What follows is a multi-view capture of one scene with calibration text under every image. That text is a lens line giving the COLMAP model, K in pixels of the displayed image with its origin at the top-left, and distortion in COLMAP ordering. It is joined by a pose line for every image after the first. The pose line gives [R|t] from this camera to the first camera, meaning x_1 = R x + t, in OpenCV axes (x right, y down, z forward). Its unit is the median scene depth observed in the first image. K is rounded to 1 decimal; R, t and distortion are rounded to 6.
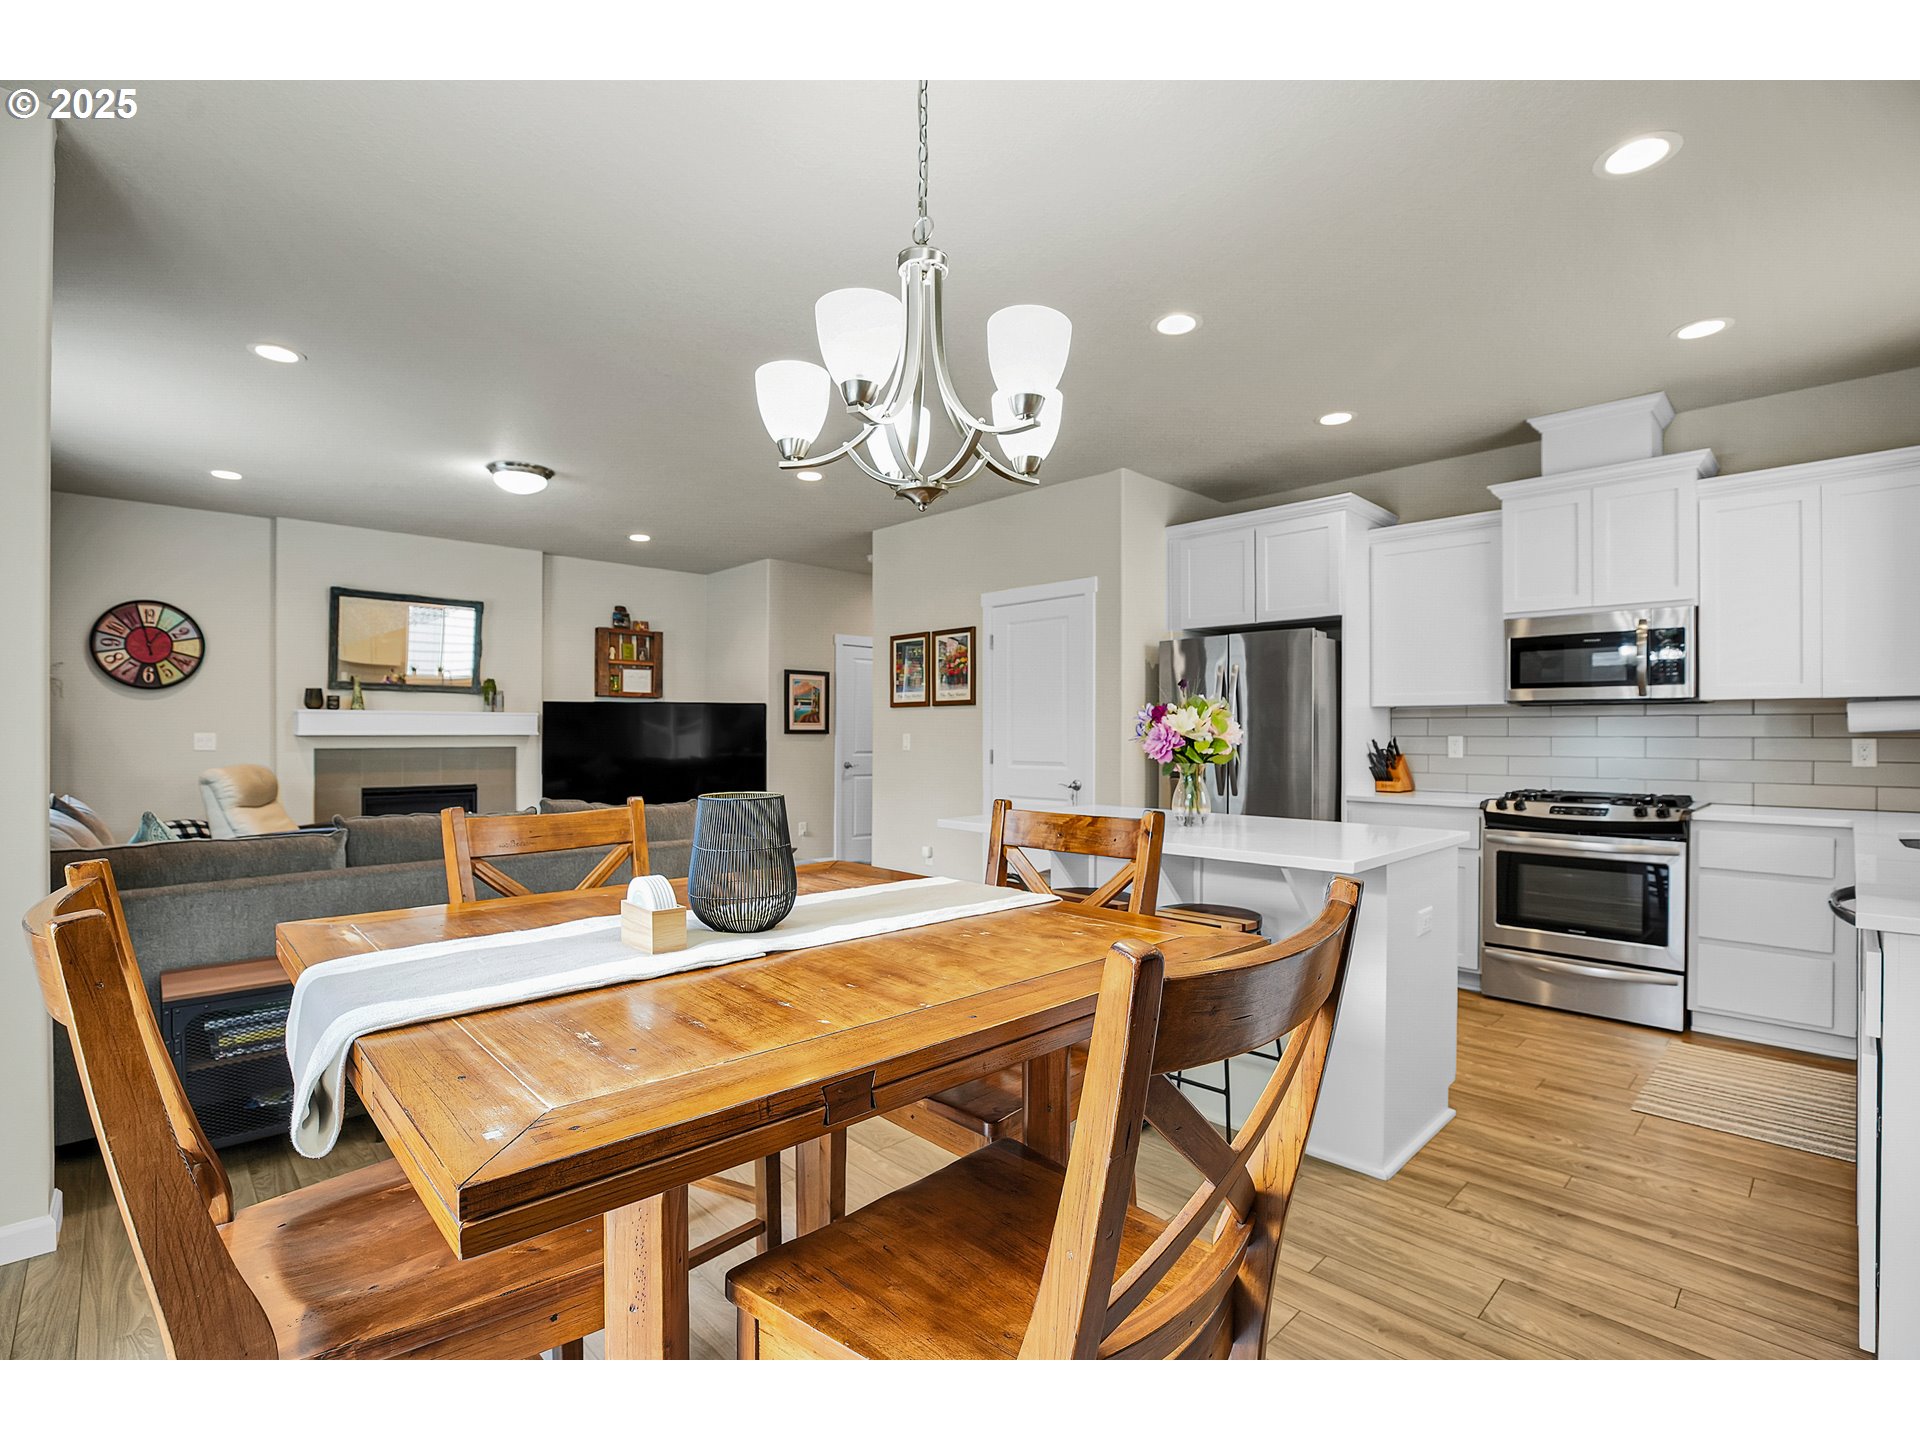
lens RADIAL K [[883.6, 0, 955.6], [0, 883.6, 737.7], [0, 0, 1]] dist [-0.050216, 0.007302]
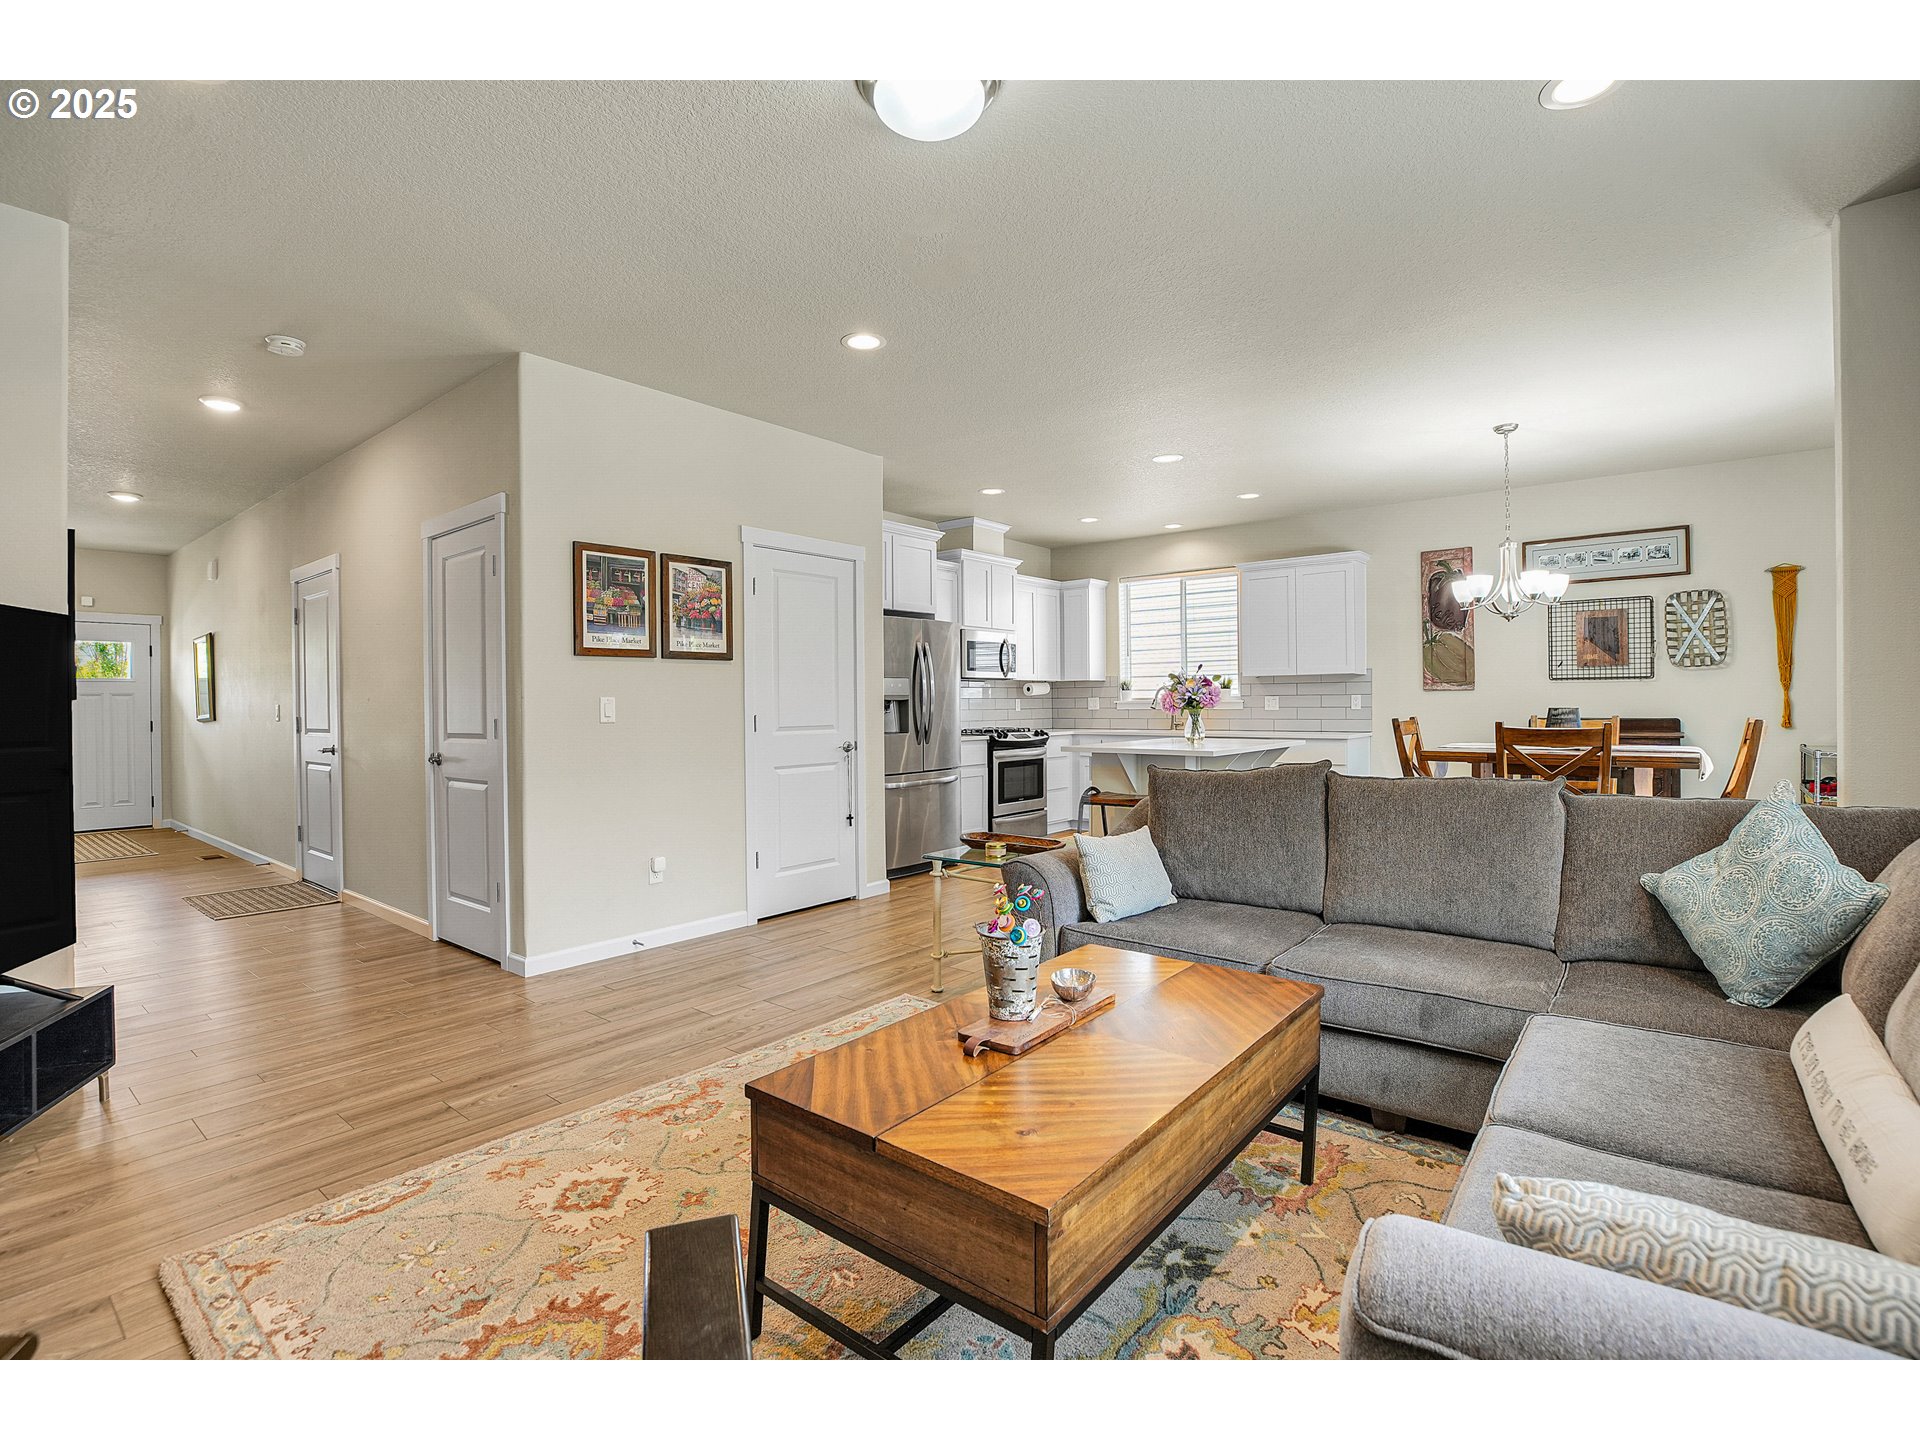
lens RADIAL K [[901.7, 0, 949.4], [0, 901.7, 698.0], [0, 0, 1]] dist [-0.028499, 0.003119]
pose [[-0.107997, 0.003862, 0.994144, -0.858093], [0.013860, 0.999901, -0.002379, 0.001652], [-0.994055, 0.013522, -0.108040, 0.949671]]
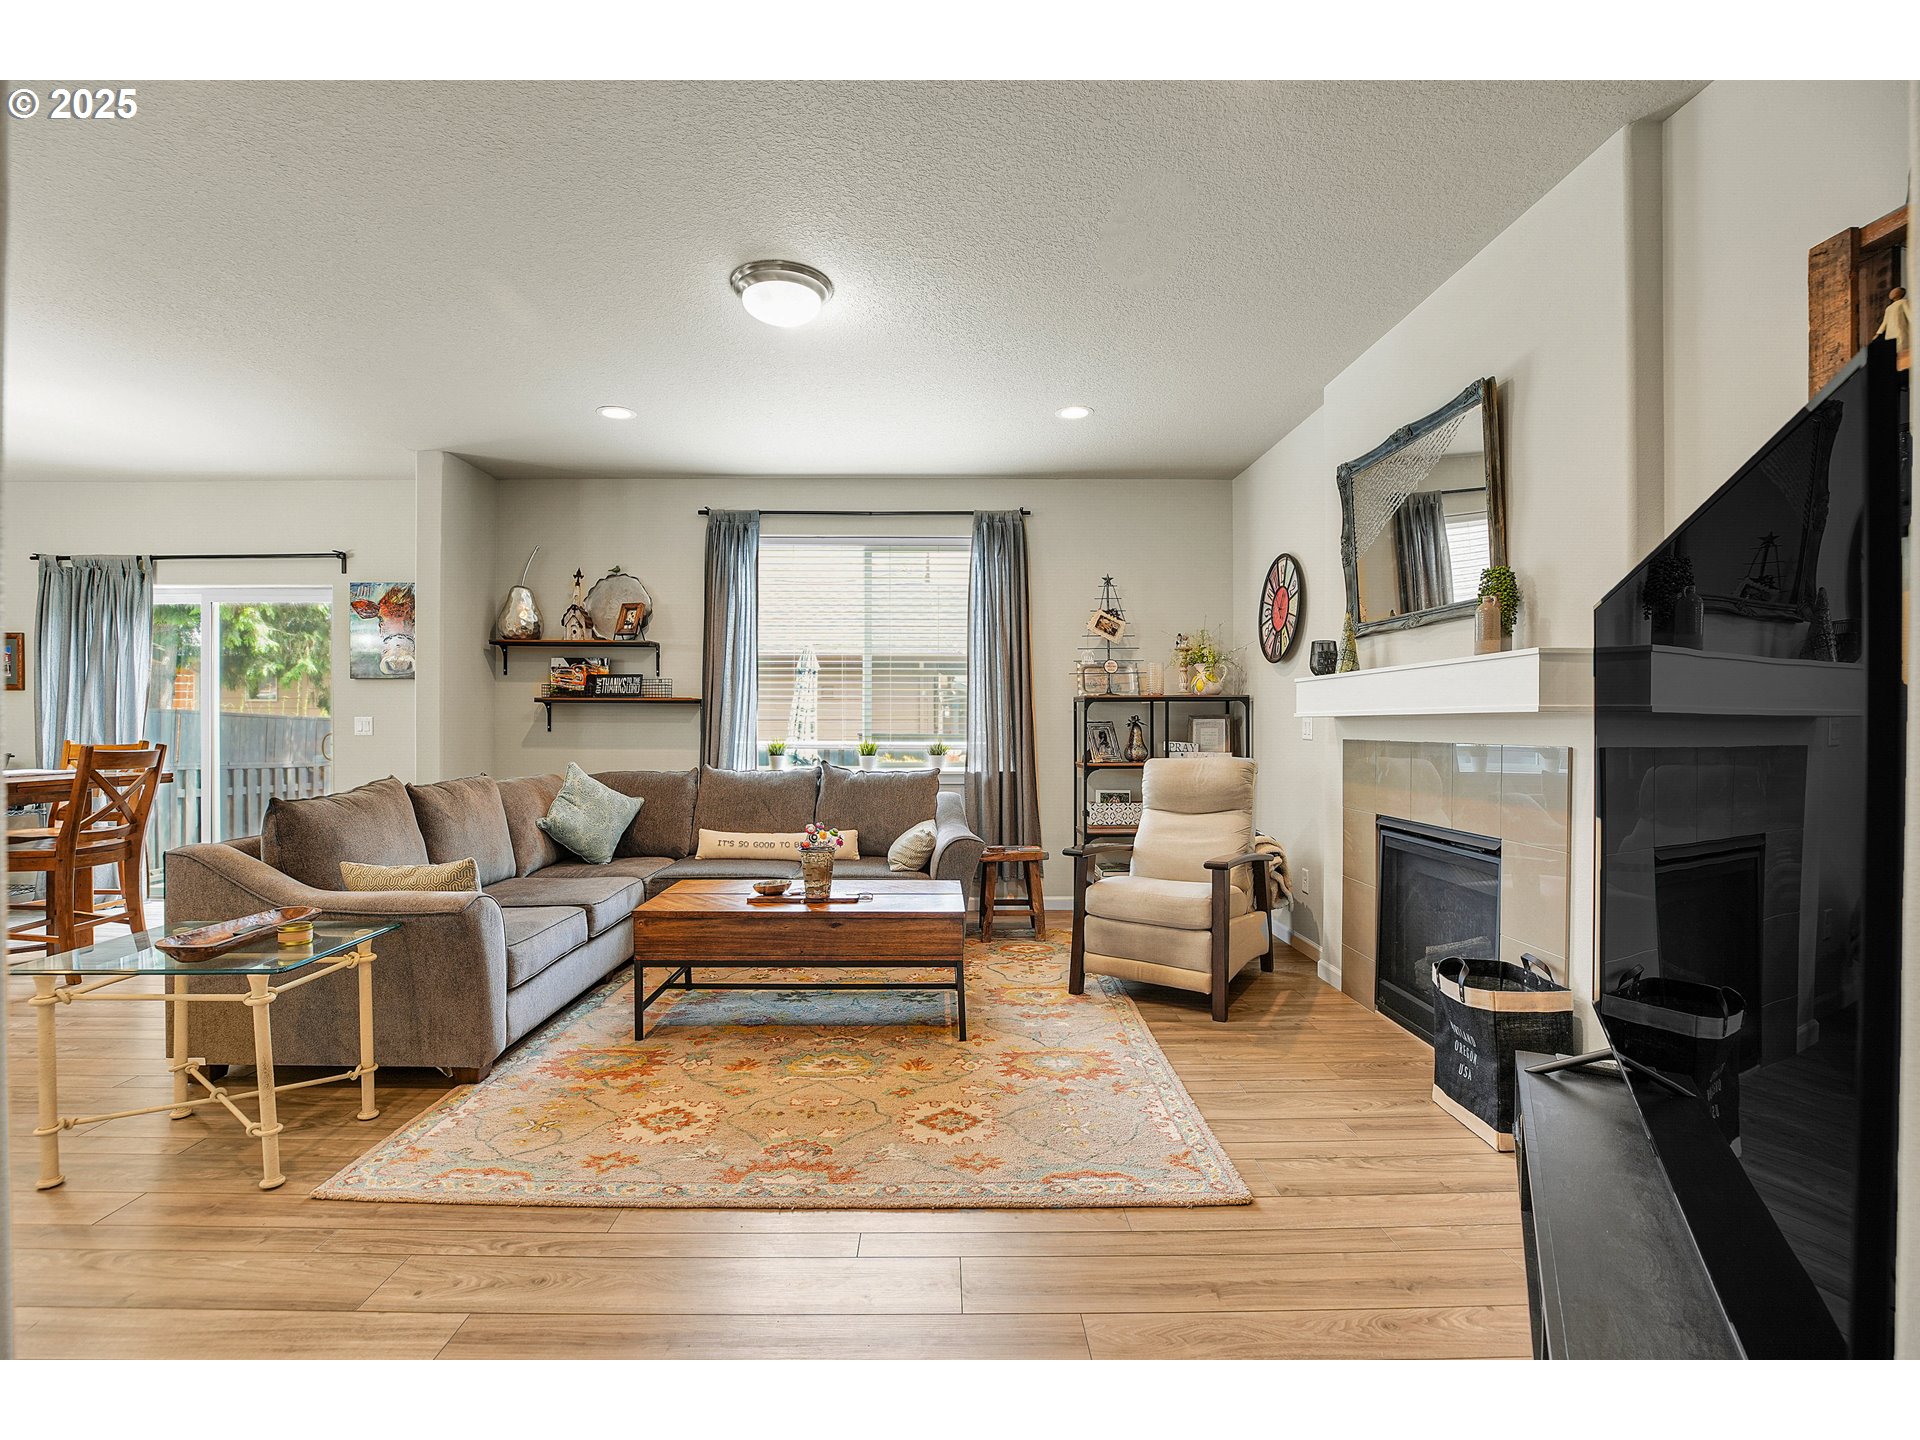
lens RADIAL K [[883.6, 0, 955.6], [0, 883.6, 727.3], [0, 0, 1]] dist [-0.050216, 0.007302]
pose [[-0.684816, -0.002429, -0.728712, -0.122397], [-0.009121, 0.999945, 0.005239, 0.003446], [0.728659, 0.010234, -0.684800, 1.380998]]
